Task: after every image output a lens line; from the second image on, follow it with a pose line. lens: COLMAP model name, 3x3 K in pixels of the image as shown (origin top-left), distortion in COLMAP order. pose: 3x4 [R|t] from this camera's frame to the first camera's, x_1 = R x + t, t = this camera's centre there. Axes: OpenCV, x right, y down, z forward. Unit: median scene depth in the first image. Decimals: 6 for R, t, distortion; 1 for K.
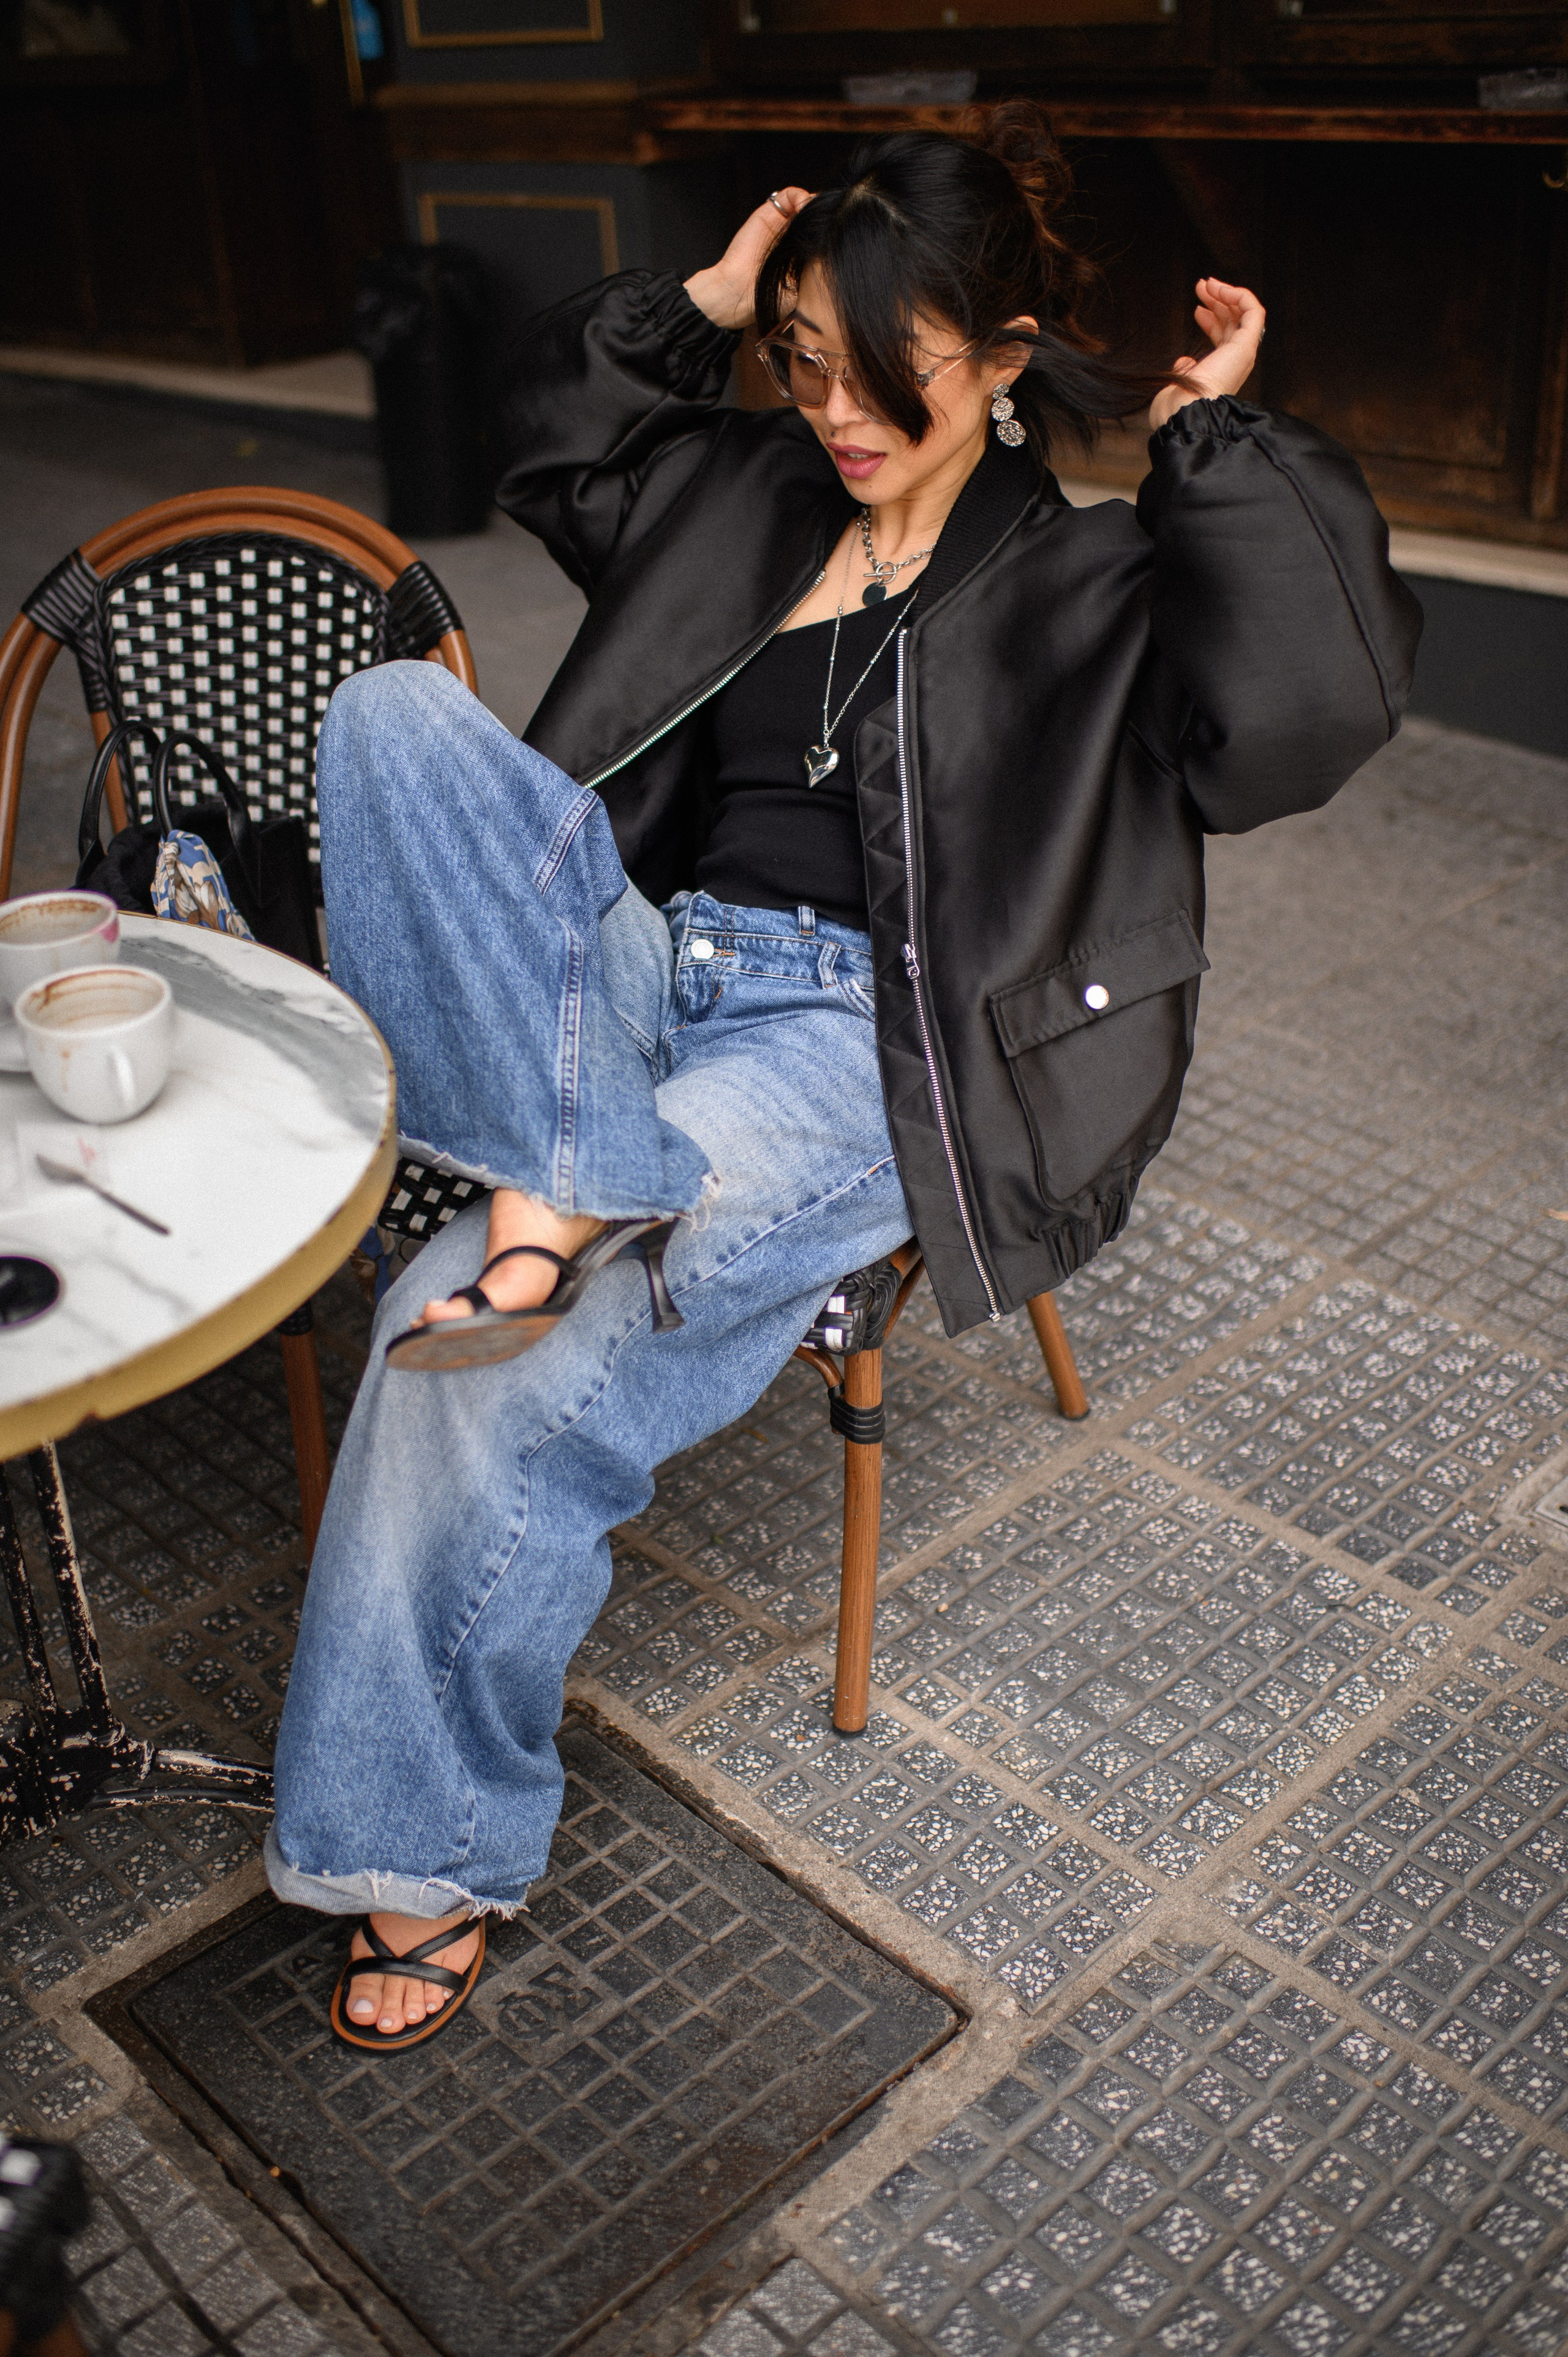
lens RADIAL K [[2378.6, 0, 784.0], [0, 2378.6, 1178.5], [0, 0, 1]] dist [-0.106745, 0.109712]
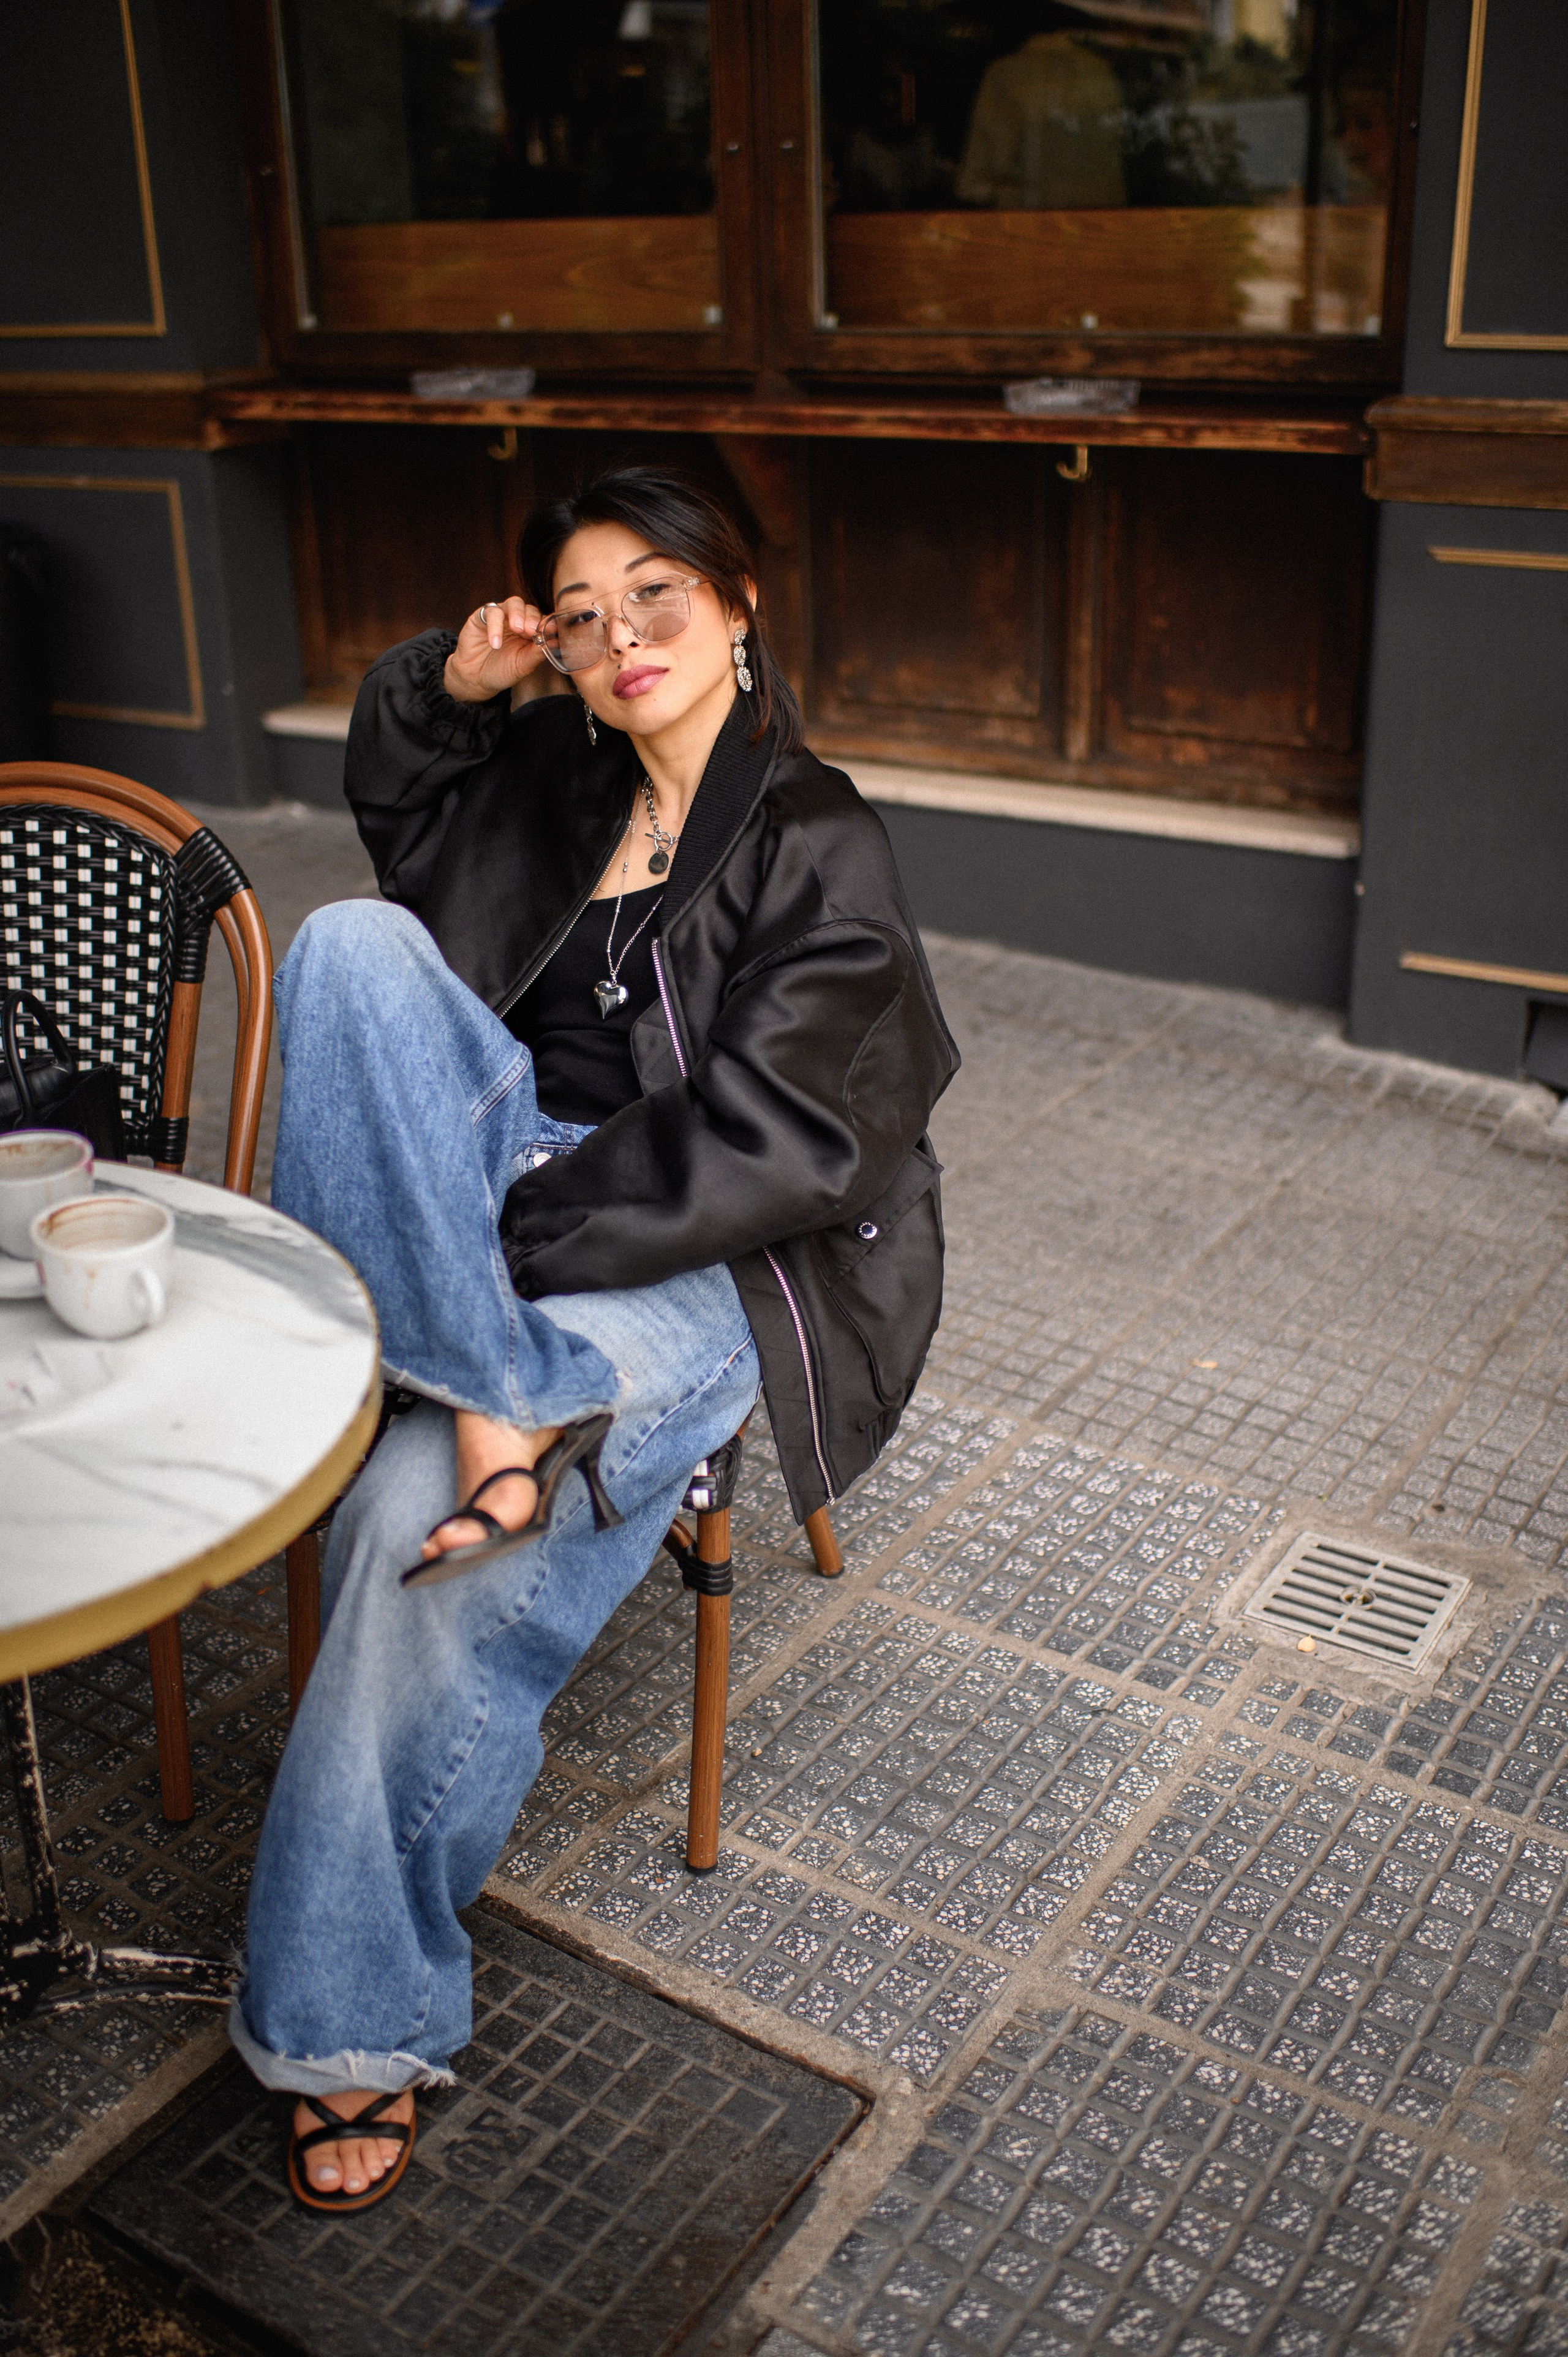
lens RADIAL K [[2378.6, 0, 784.0], [0, 2378.6, 1178.5], [0, 0, 1]] dist [-0.106745, 0.109712]
pose [[0.971523, -0.058375, 0.229641, -0.174444], [0.081428, 0.992404, -0.092220, 0.021955], [-0.222513, 0.108293, 0.968897, -0.101410]]
